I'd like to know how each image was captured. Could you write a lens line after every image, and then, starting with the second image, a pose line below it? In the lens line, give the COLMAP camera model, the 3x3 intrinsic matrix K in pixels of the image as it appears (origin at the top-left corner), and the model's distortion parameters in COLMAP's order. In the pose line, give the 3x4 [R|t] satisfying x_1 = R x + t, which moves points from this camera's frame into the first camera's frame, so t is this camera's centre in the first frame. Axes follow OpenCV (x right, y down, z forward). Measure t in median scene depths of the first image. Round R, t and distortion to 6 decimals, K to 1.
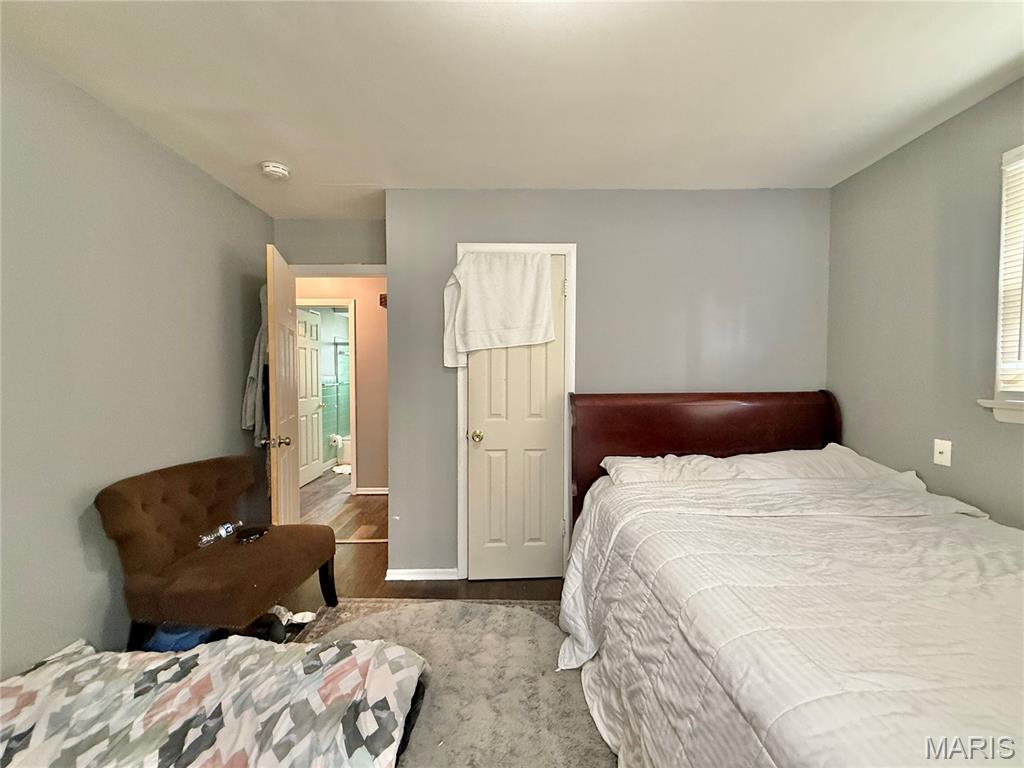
lens RADIAL K [[408.3, 0, 508.6], [0, 408.3, 386.6], [0, 0, 1]] dist [0.005848, -0.001256]
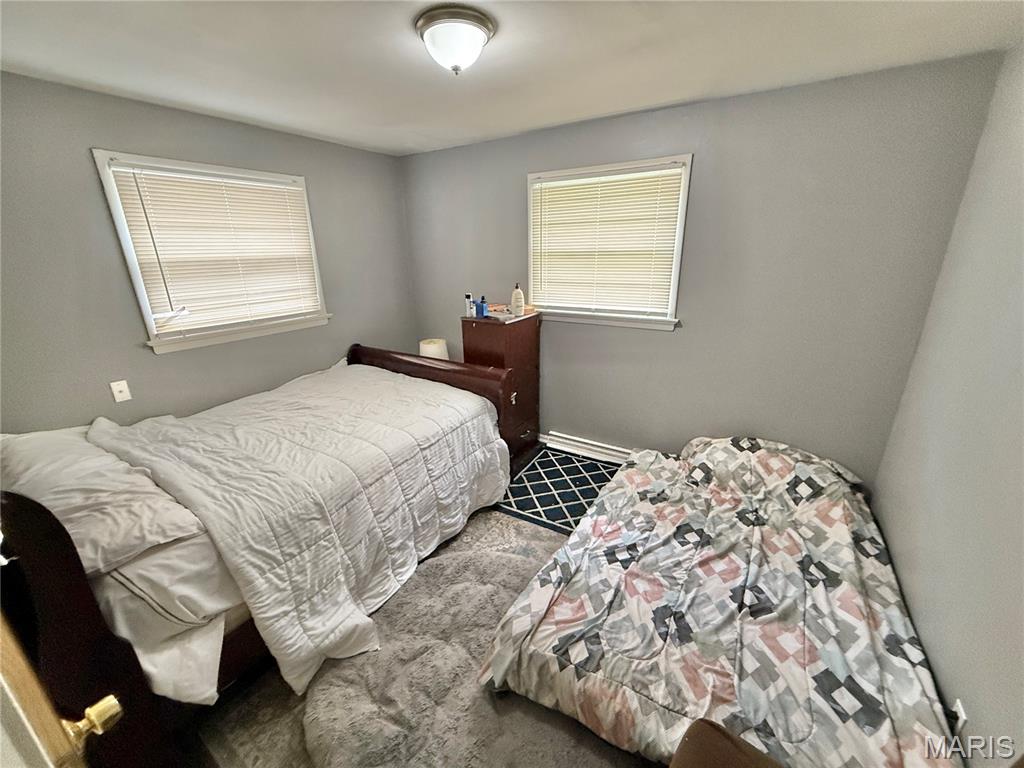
lens RADIAL K [[408.3, 0, 511.3], [0, 408.3, 383.6], [0, 0, 1]] dist [0.005848, -0.001256]
pose [[-0.845391, -0.150523, 0.512501, -0.704081], [0.029086, 0.945077, 0.325550, -0.284658], [-0.533356, 0.290124, -0.794582, 1.674237]]
